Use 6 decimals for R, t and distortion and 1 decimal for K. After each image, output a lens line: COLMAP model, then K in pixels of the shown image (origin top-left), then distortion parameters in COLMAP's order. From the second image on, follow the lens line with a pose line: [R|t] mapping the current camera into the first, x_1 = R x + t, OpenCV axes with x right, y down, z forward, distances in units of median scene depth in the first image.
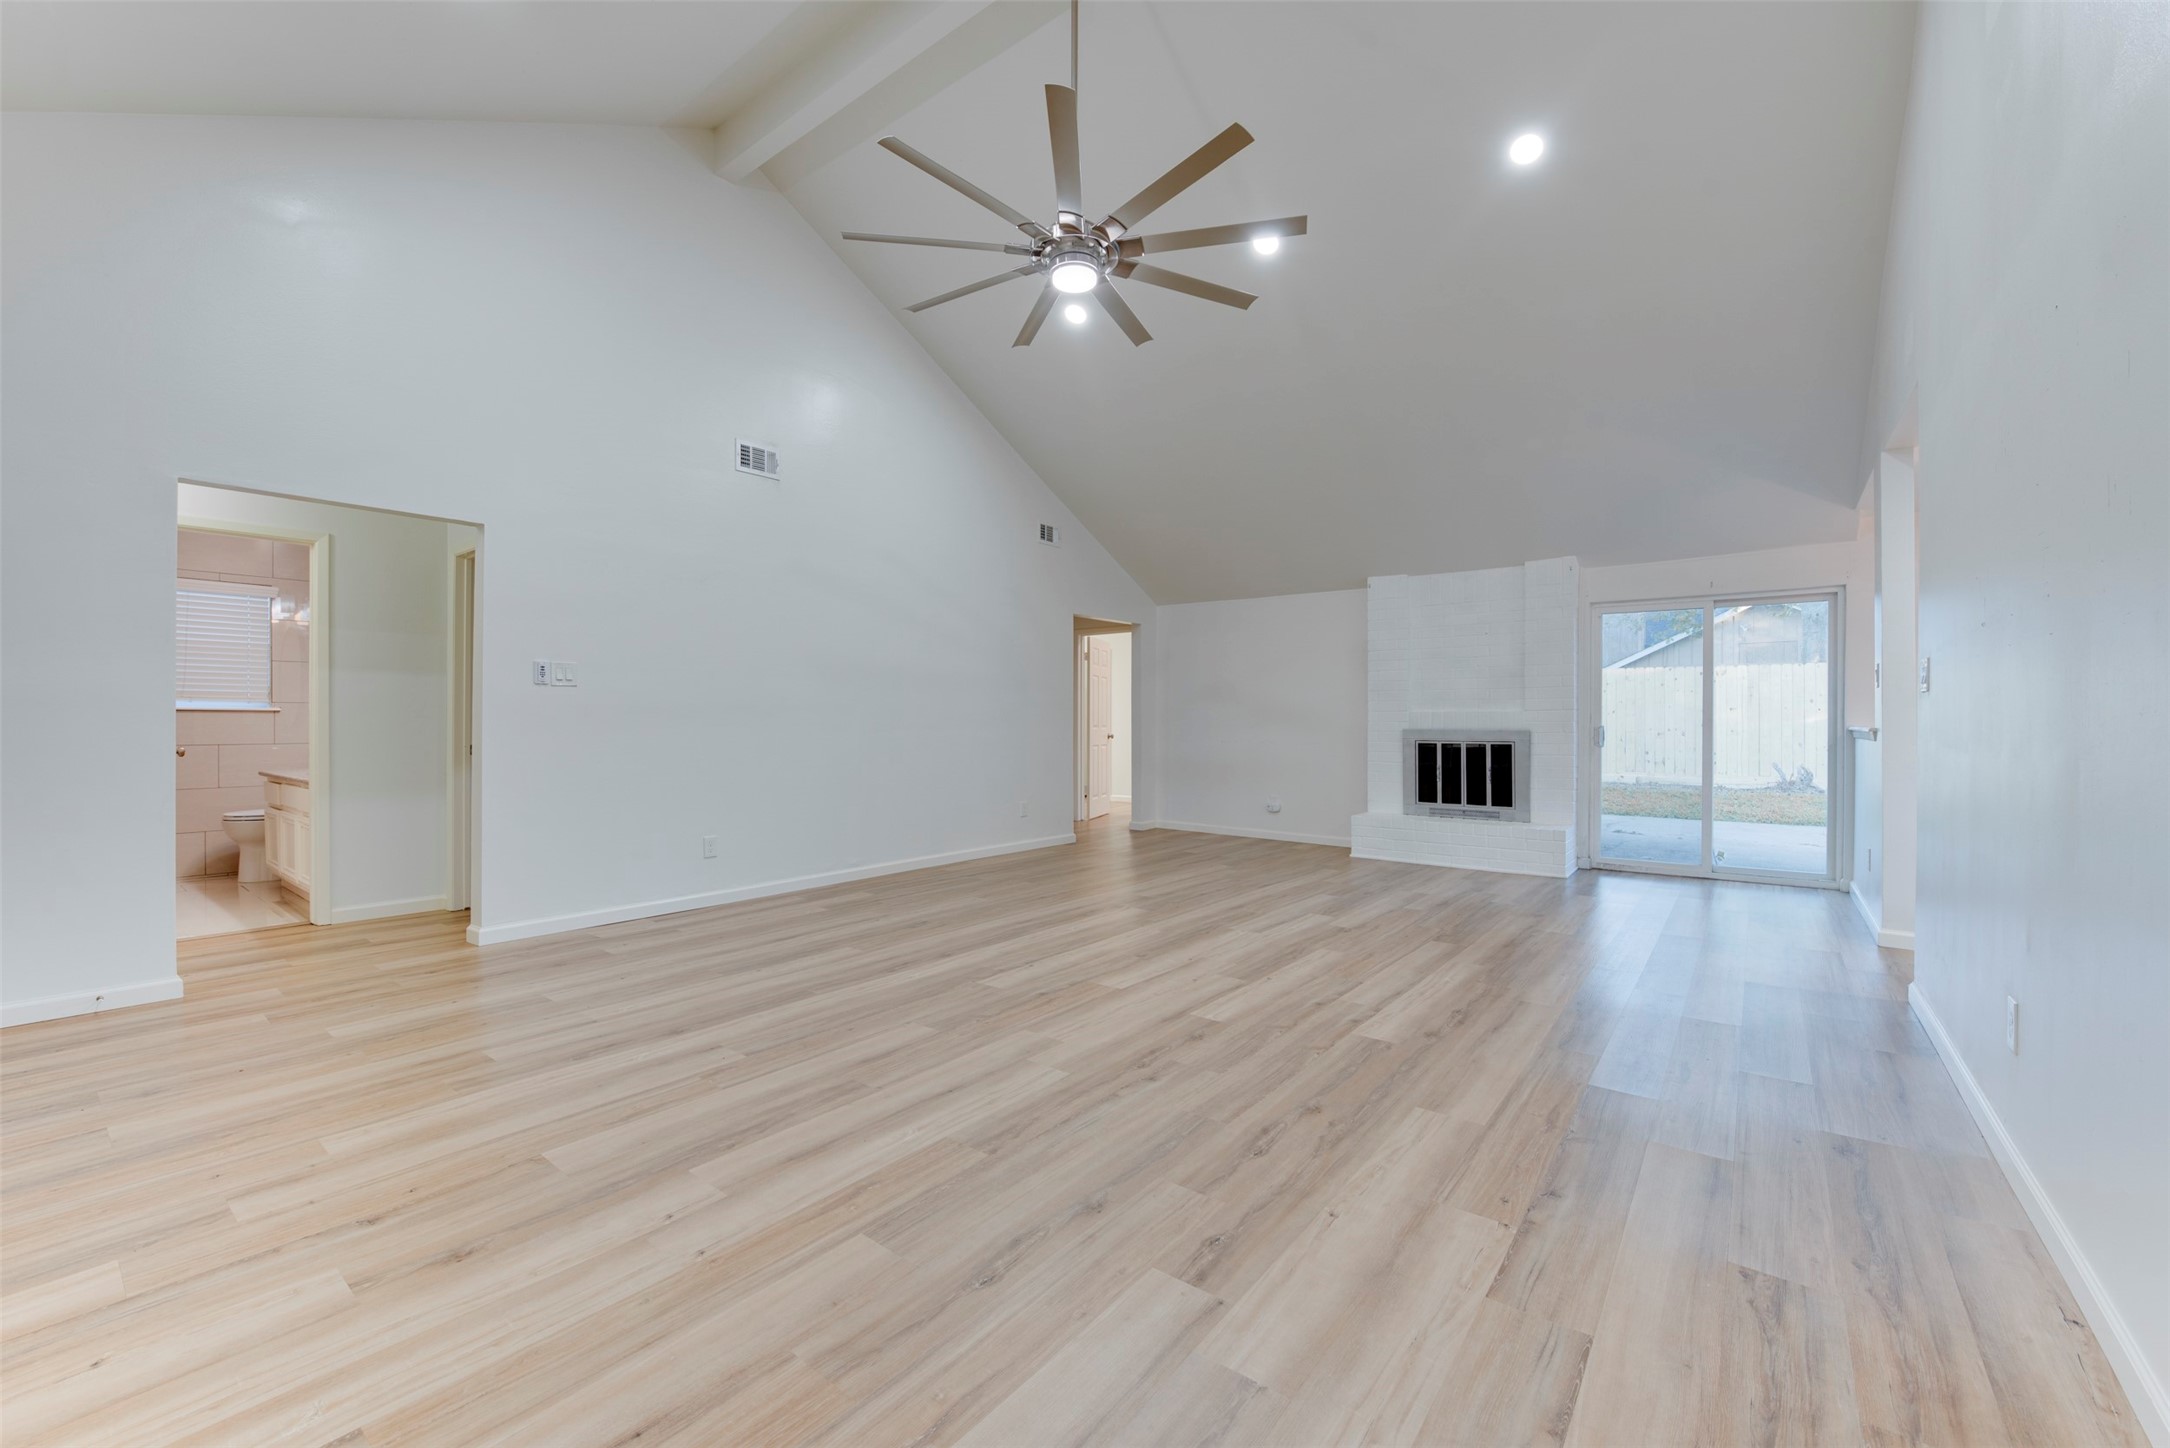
lens RADIAL K [[866.5, 0, 1088.0], [0, 866.5, 722.8], [0, 0, 1]] dist [-0.016169, -0.002052]
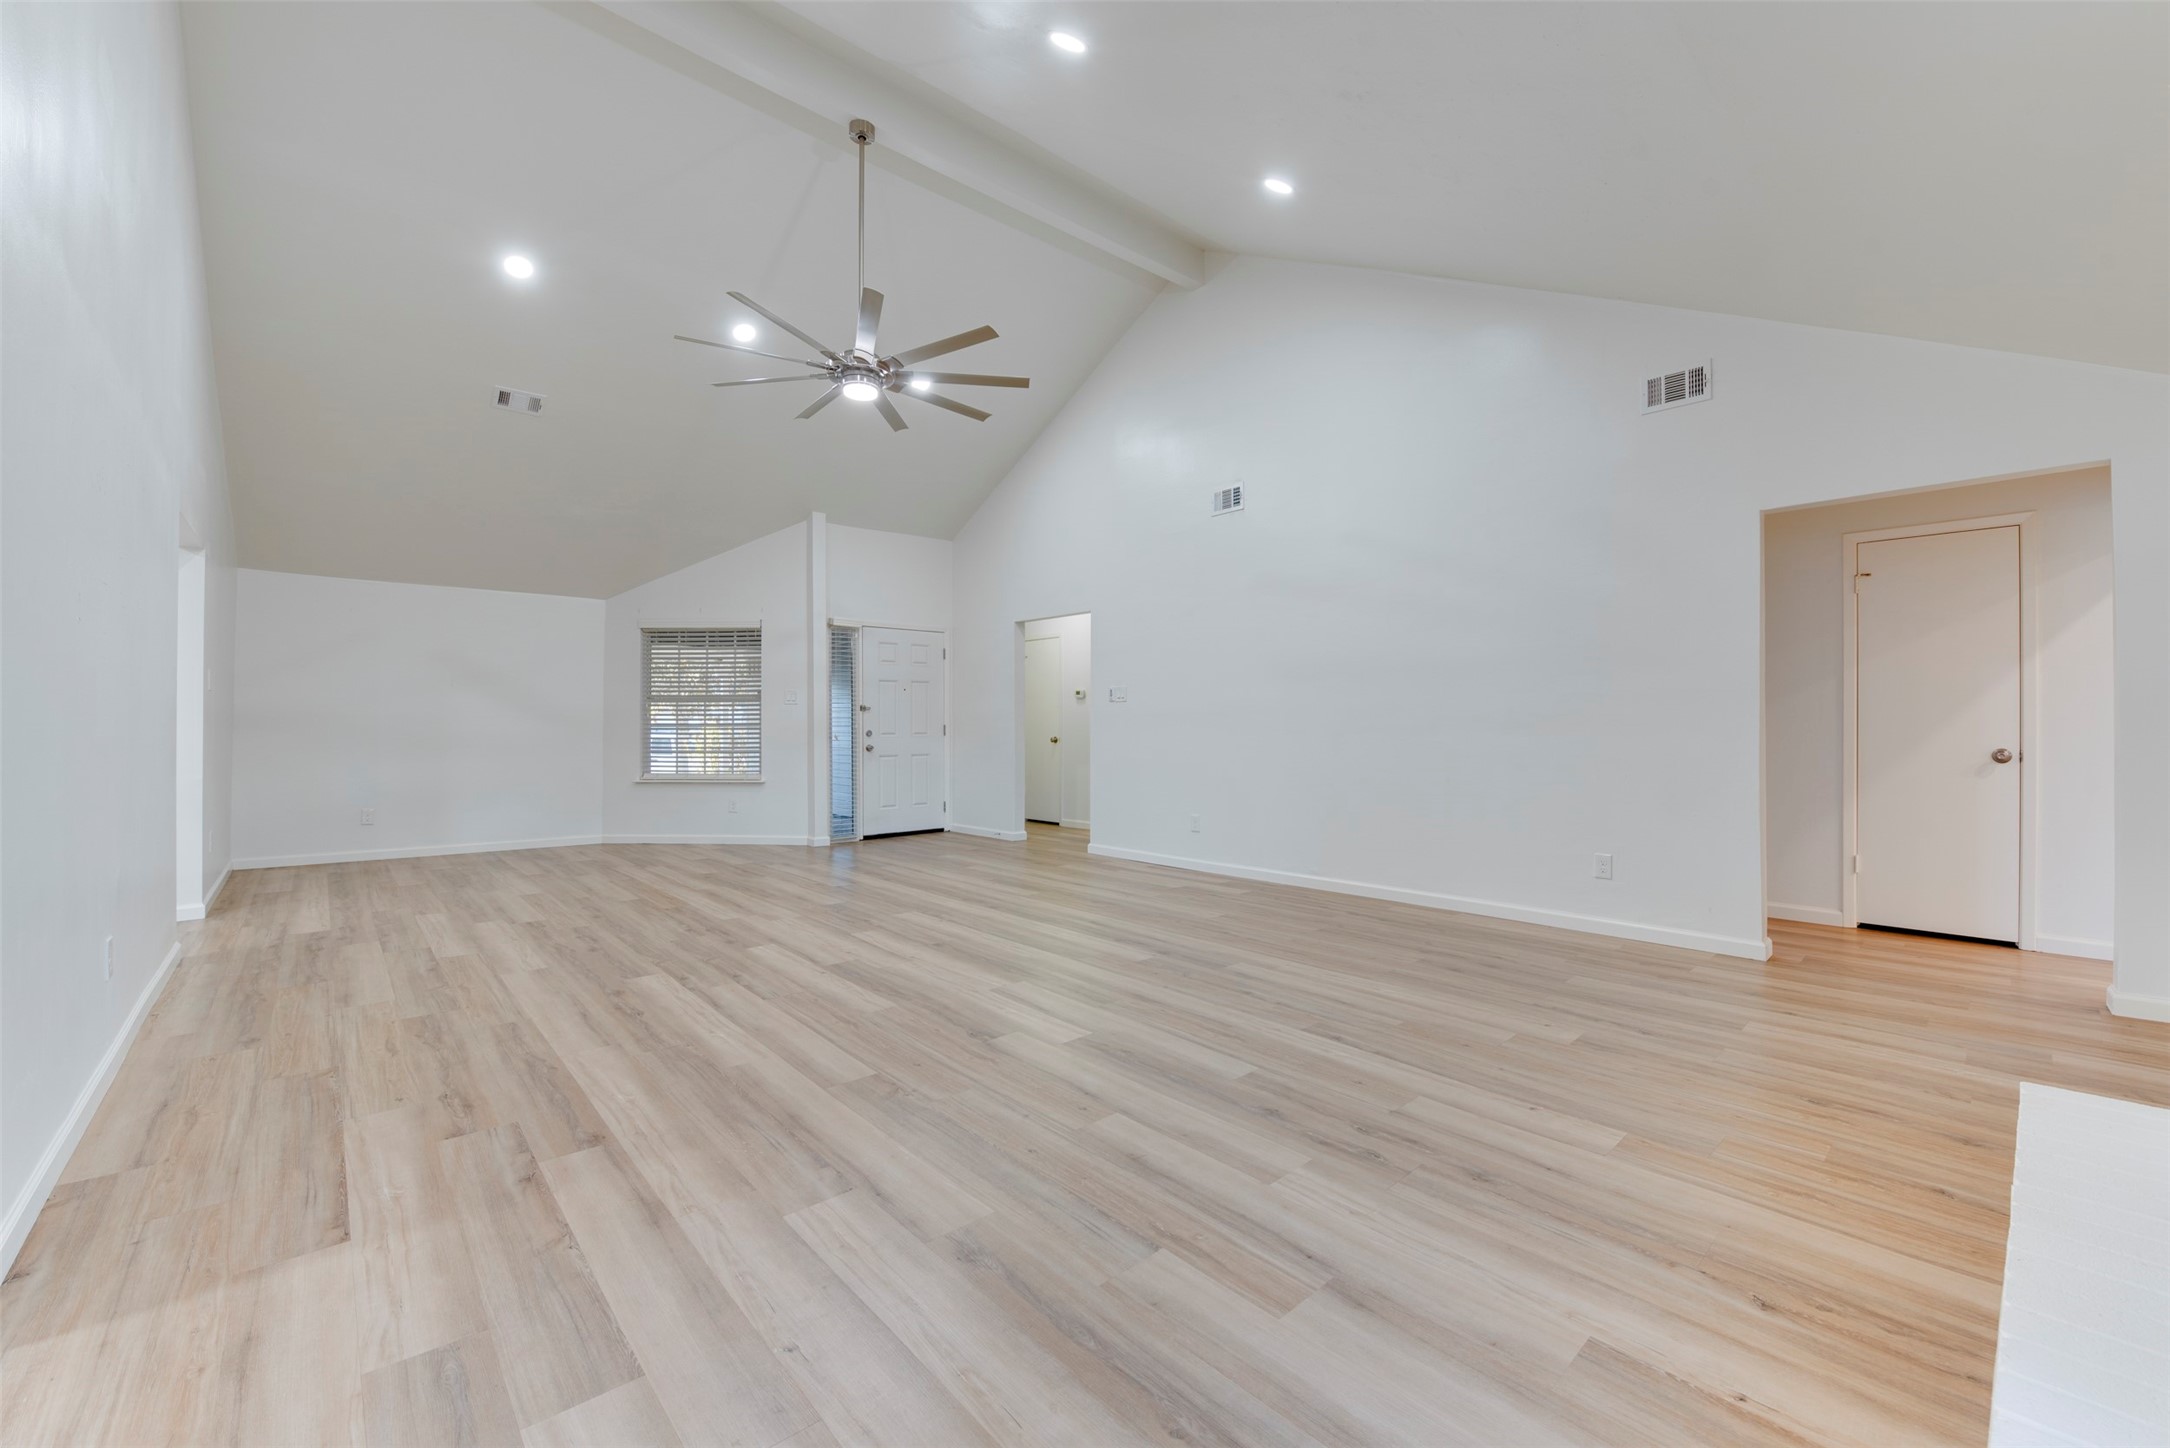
lens RADIAL K [[866.5, 0, 1088.0], [0, 866.5, 722.8], [0, 0, 1]] dist [-0.016169, -0.002052]
pose [[-0.176451, -0.005563, -0.984294, 1.194093], [-0.001081, 0.999985, -0.005458, 0.005452], [0.984309, 0.000101, -0.176454, 1.530518]]
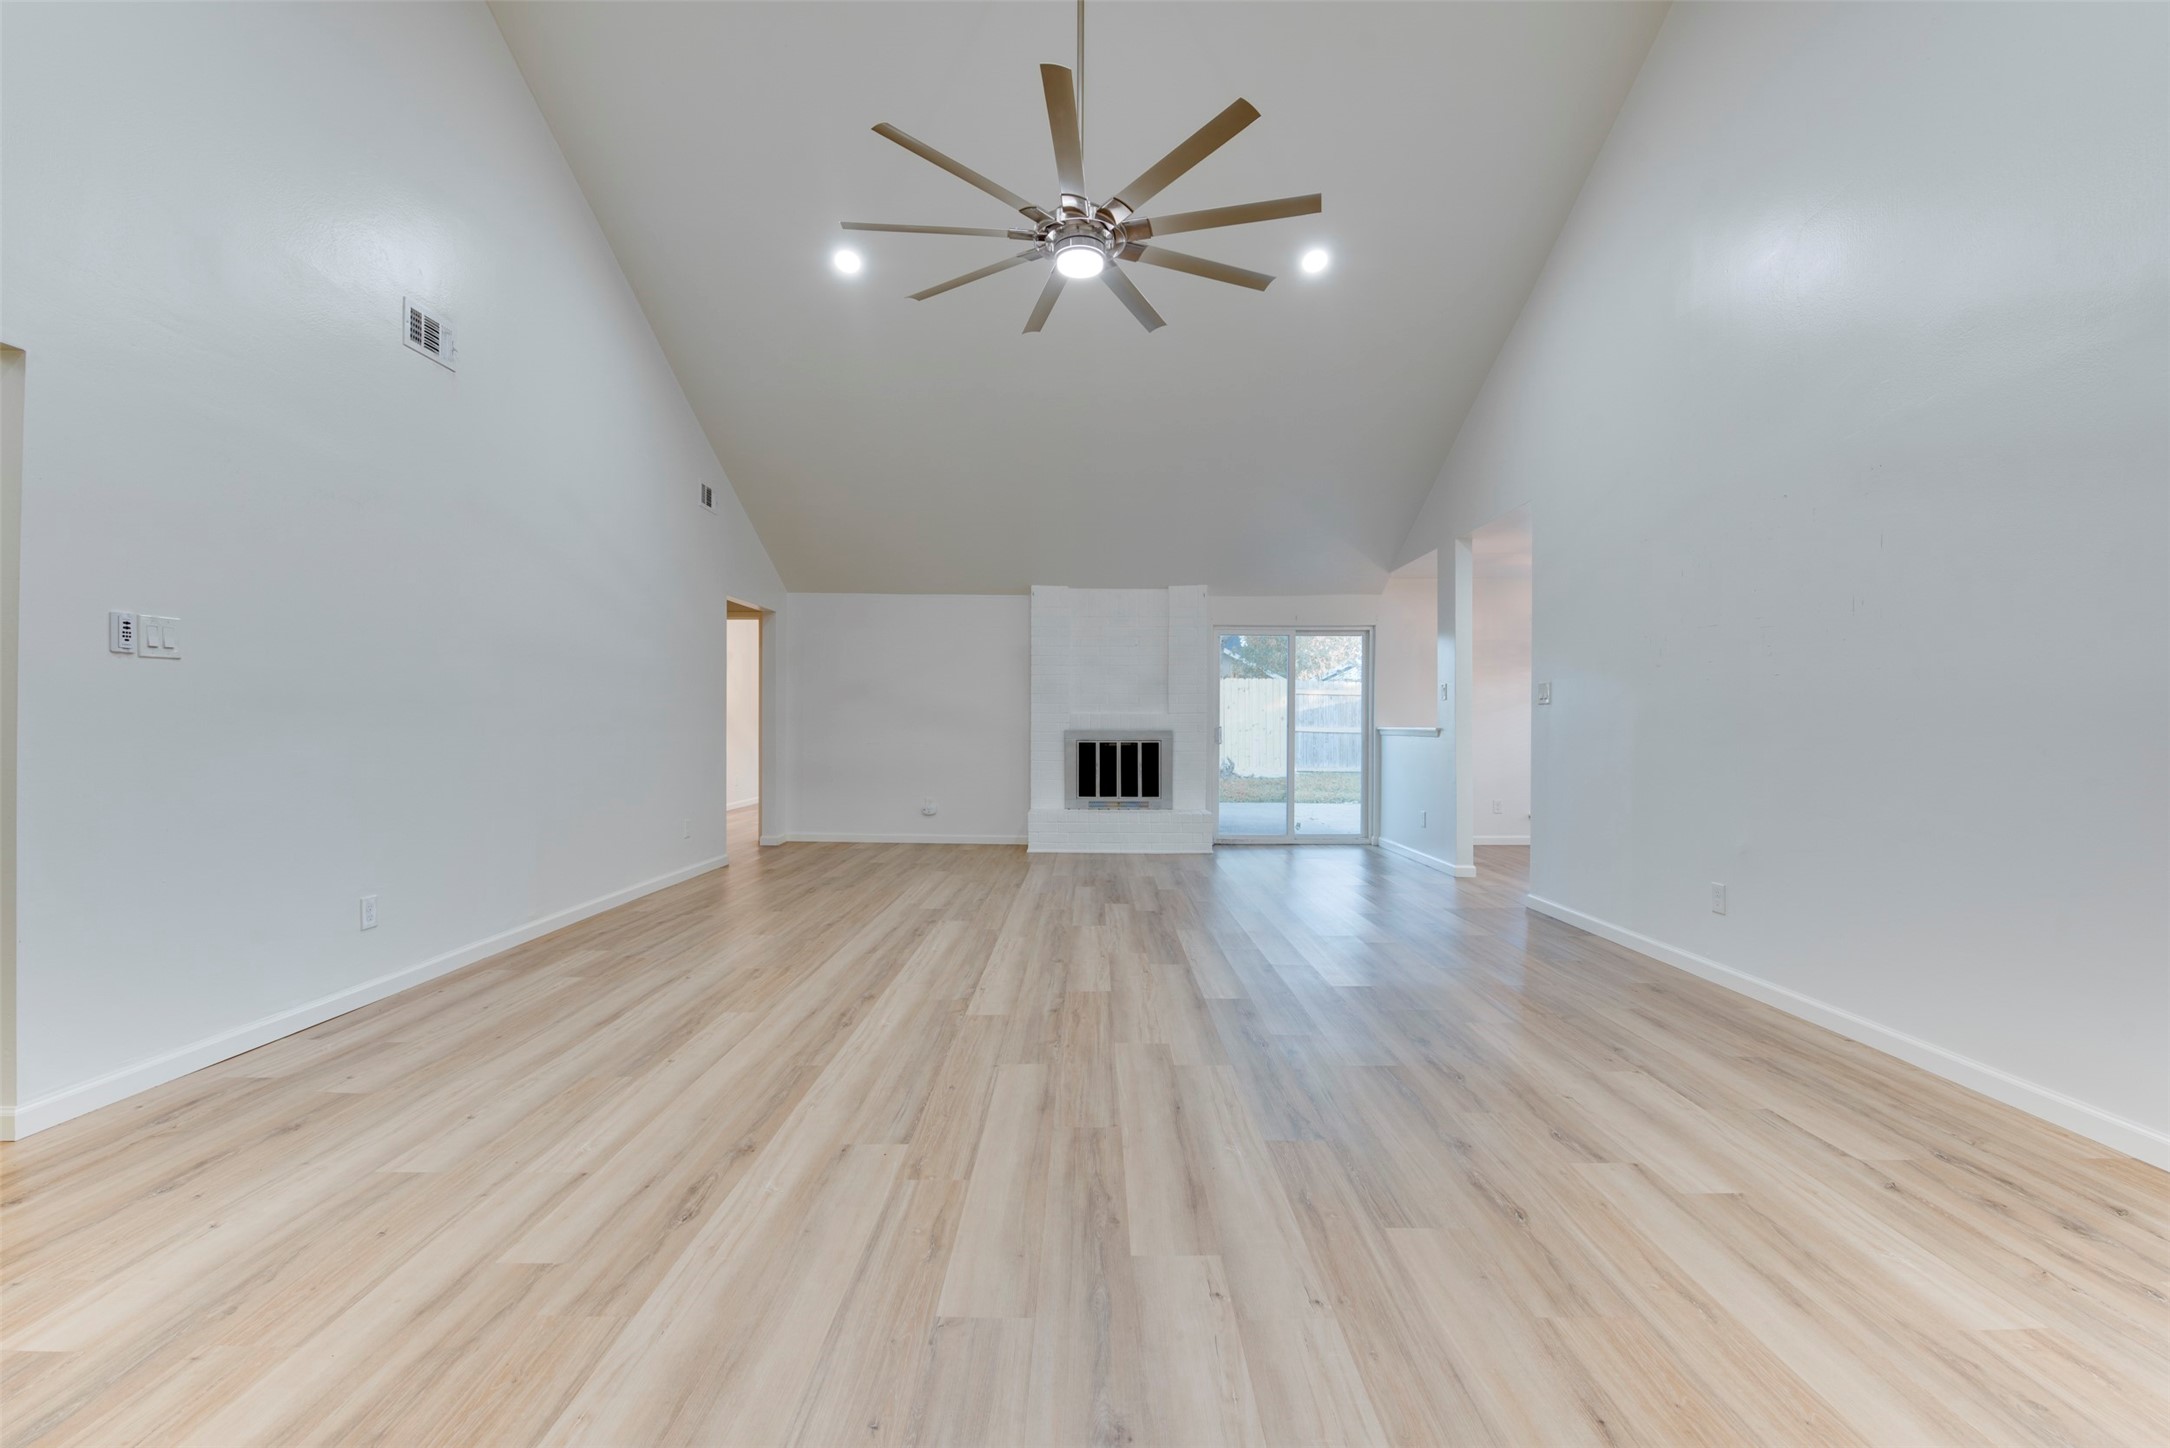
lens RADIAL K [[901.8, 0, 1085.0], [0, 901.8, 724.0], [0, 0, 1]] dist [-0.016652, -0.000745]
pose [[0.792914, 0.000821, 0.609333, -0.601226], [-0.000637, 1.000000, -0.000518, 0.001569], [-0.609333, 0.000023, 0.792914, 0.194002]]
